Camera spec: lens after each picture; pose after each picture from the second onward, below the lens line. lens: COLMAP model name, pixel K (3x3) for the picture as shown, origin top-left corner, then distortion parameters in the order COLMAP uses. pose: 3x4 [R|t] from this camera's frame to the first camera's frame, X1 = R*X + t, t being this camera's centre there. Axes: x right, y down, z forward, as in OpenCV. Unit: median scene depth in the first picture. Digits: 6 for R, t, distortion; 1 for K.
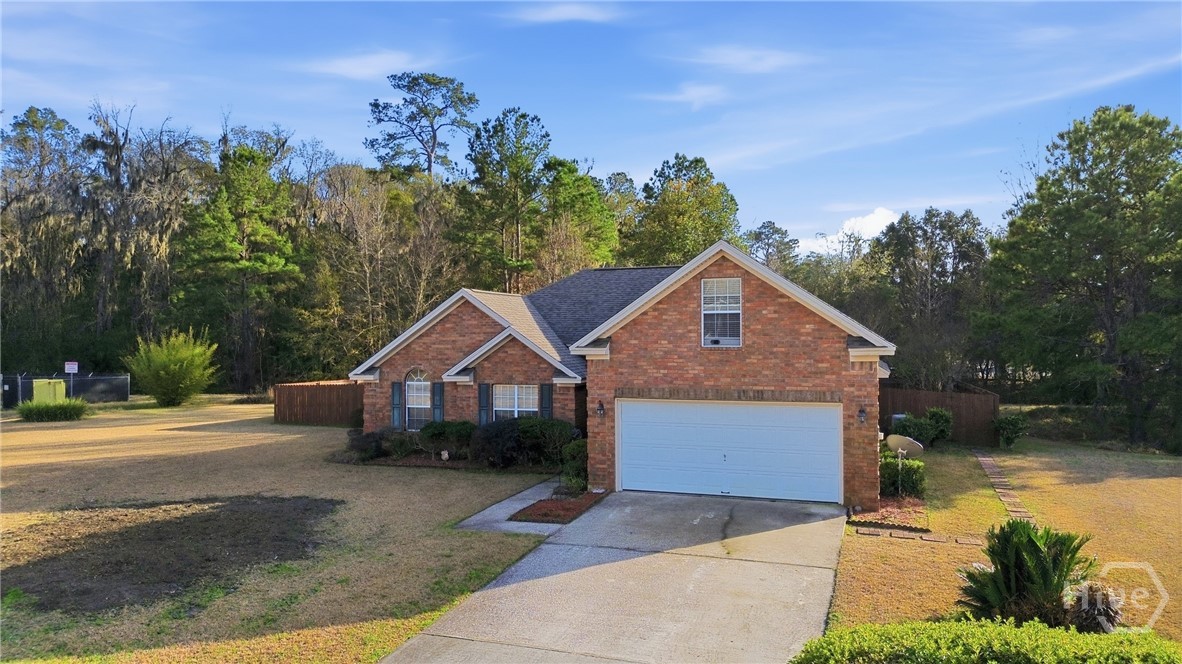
lens RADIAL K [[814.1, 0, 584.6], [0, 814.1, 333.1], [0, 0, 1]] dist [0.047596, -0.018822]
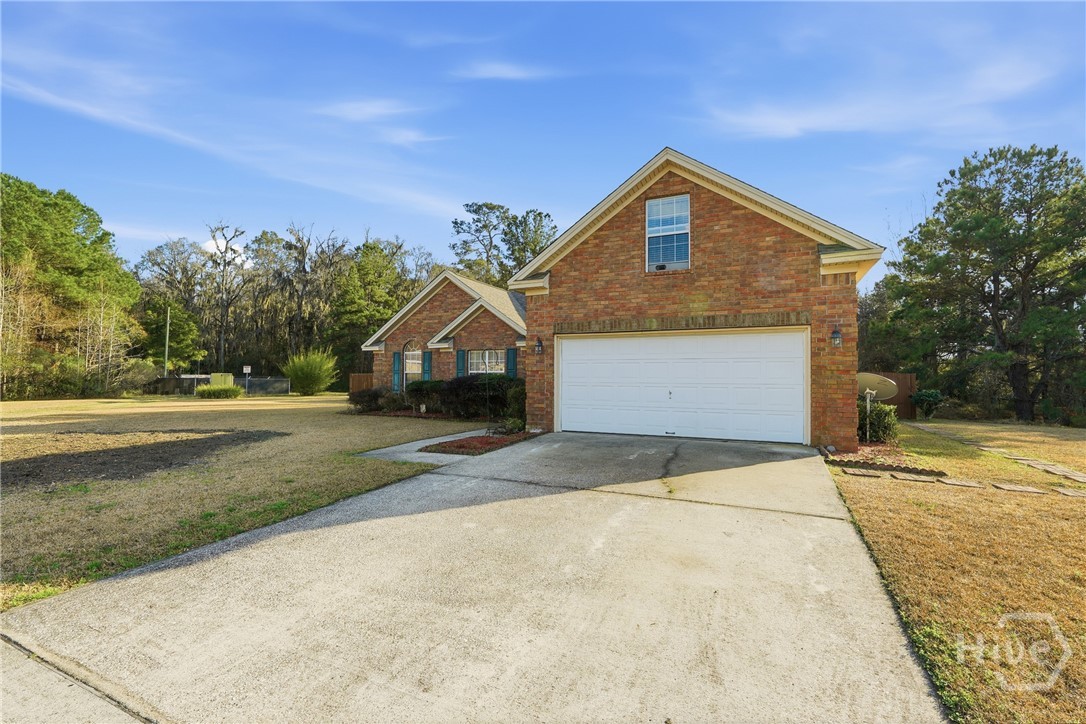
lens RADIAL K [[482.0, 0, 543.6], [0, 482.0, 364.2], [0, 0, 1]] dist [-0.015259, 0.005944]
pose [[0.995397, 0.013239, -0.094918, 0.080183], [-0.015428, 0.999631, -0.022368, 0.129445], [0.094587, 0.023730, 0.995234, 0.439959]]
